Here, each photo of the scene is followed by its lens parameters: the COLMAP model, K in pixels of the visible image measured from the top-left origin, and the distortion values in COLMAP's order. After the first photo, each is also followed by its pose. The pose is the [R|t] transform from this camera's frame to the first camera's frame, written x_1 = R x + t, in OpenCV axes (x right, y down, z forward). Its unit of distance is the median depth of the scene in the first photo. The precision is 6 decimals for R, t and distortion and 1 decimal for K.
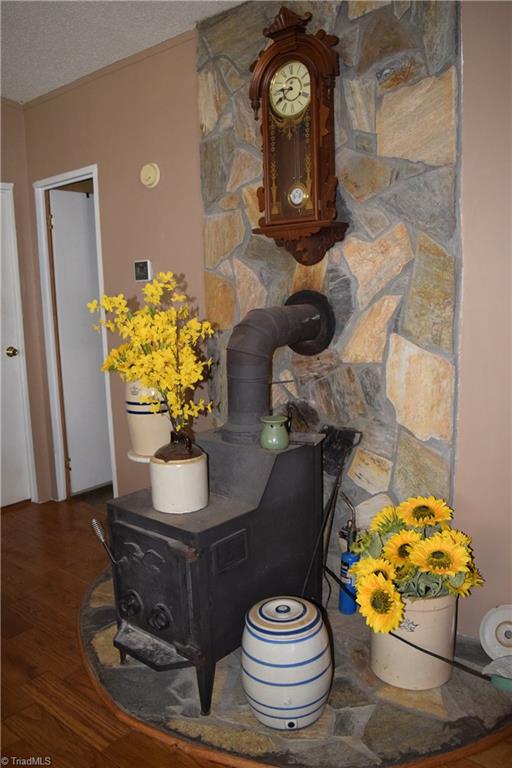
lens RADIAL K [[605.6, 0, 253.7], [0, 605.6, 392.3], [0, 0, 1]] dist [-0.086486, -0.000651]
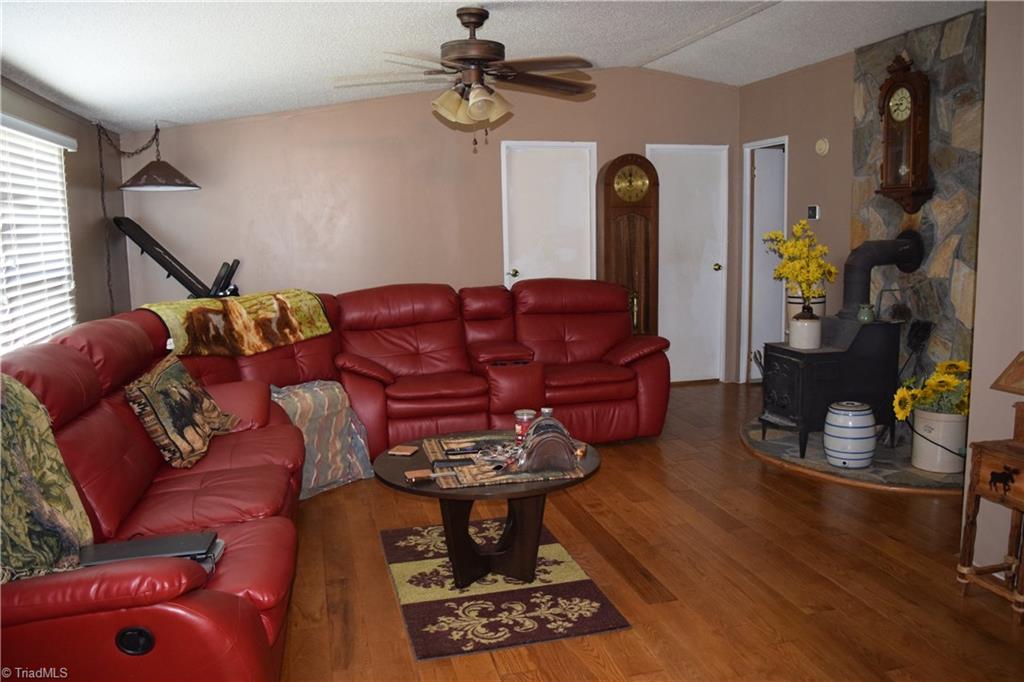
lens RADIAL K [[807.4, 0, 514.1], [0, 807.4, 336.1], [0, 0, 1]] dist [-0.086486, -0.000651]
pose [[0.815629, 0.091229, -0.571338, 0.464215], [-0.100428, 0.994824, 0.015480, 0.178847], [0.569793, 0.044752, 0.820569, -1.274167]]
